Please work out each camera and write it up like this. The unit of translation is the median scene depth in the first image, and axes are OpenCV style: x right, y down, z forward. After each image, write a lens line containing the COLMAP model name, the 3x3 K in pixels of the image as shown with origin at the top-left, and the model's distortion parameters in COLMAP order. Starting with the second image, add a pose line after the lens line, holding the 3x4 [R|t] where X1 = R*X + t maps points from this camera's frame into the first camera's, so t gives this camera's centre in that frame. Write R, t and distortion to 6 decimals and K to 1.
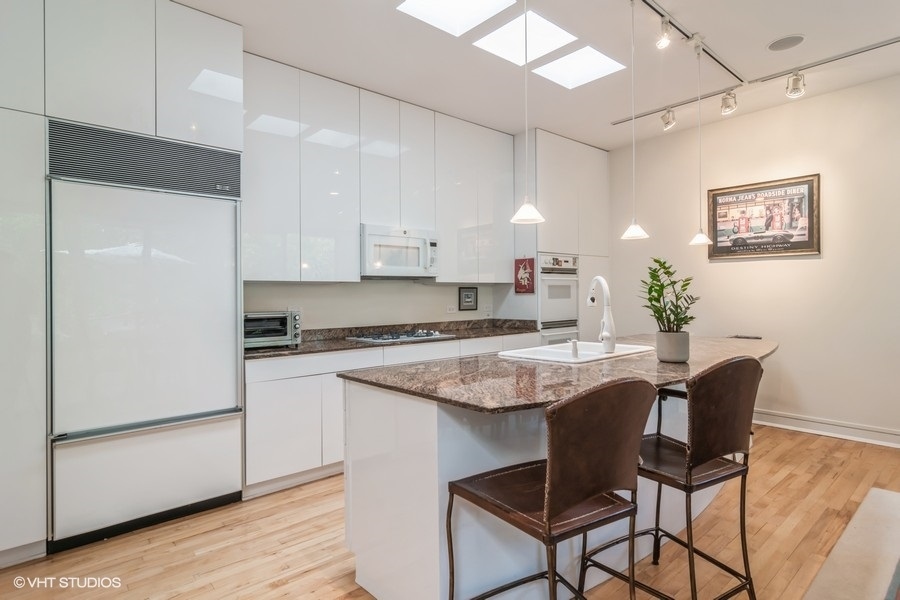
lens RADIAL K [[483.4, 0, 450.4], [0, 483.4, 281.6], [0, 0, 1]] dist [0.007092, 0.002652]
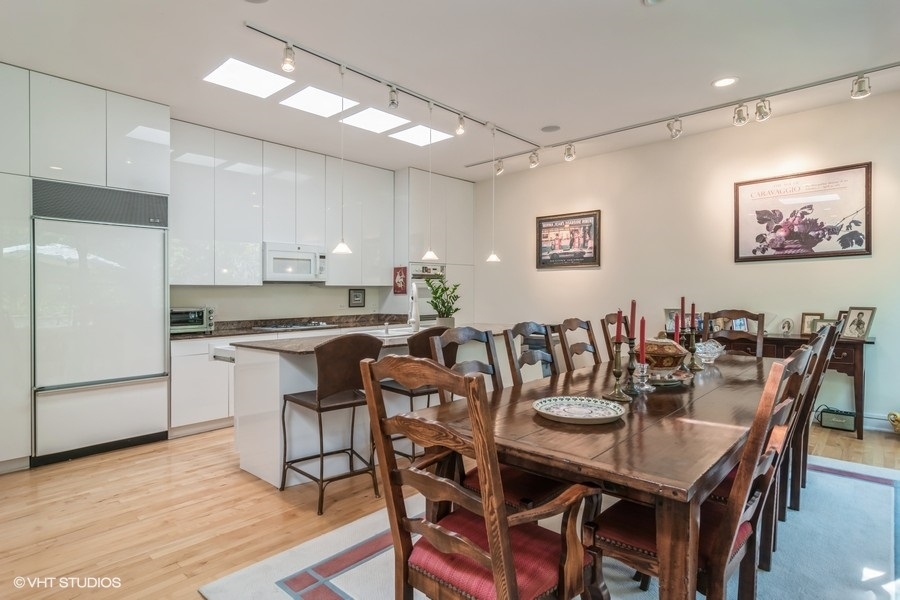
lens RADIAL K [[483.4, 0, 448.3], [0, 483.4, 281.4], [0, 0, 1]] dist [0.007092, 0.002652]
pose [[0.993680, 0.003198, 0.112200, 0.155129], [-0.003135, 0.999995, -0.000737, -0.009784], [-0.112202, 0.000380, 0.993685, -0.347733]]
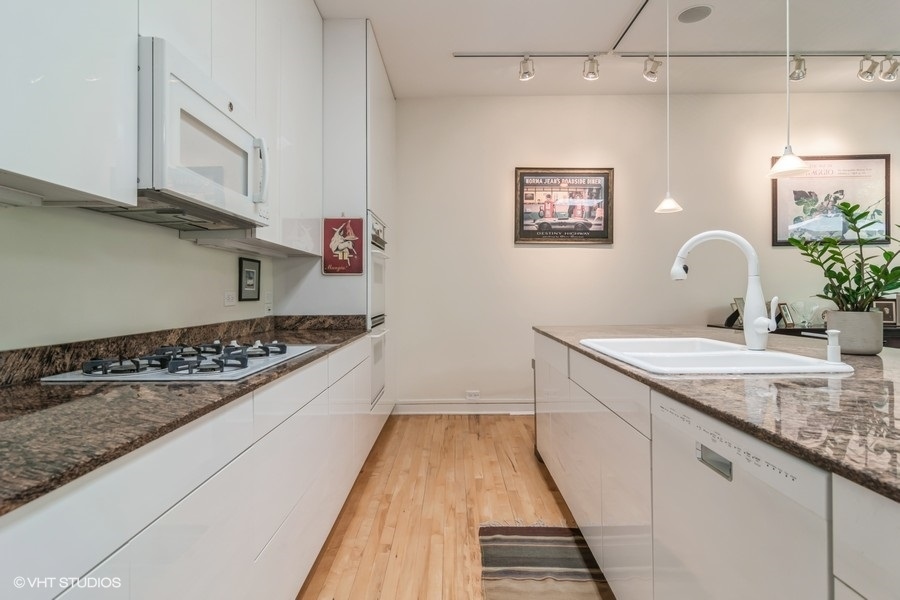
lens RADIAL K [[483.4, 0, 446.4], [0, 483.4, 284.2], [0, 0, 1]] dist [0.007092, 0.002652]
pose [[0.668998, 0.020980, 0.742968, -0.257576], [-0.023314, 0.999702, -0.007237, 0.045749], [-0.742898, -0.012480, 0.669288, 0.543485]]
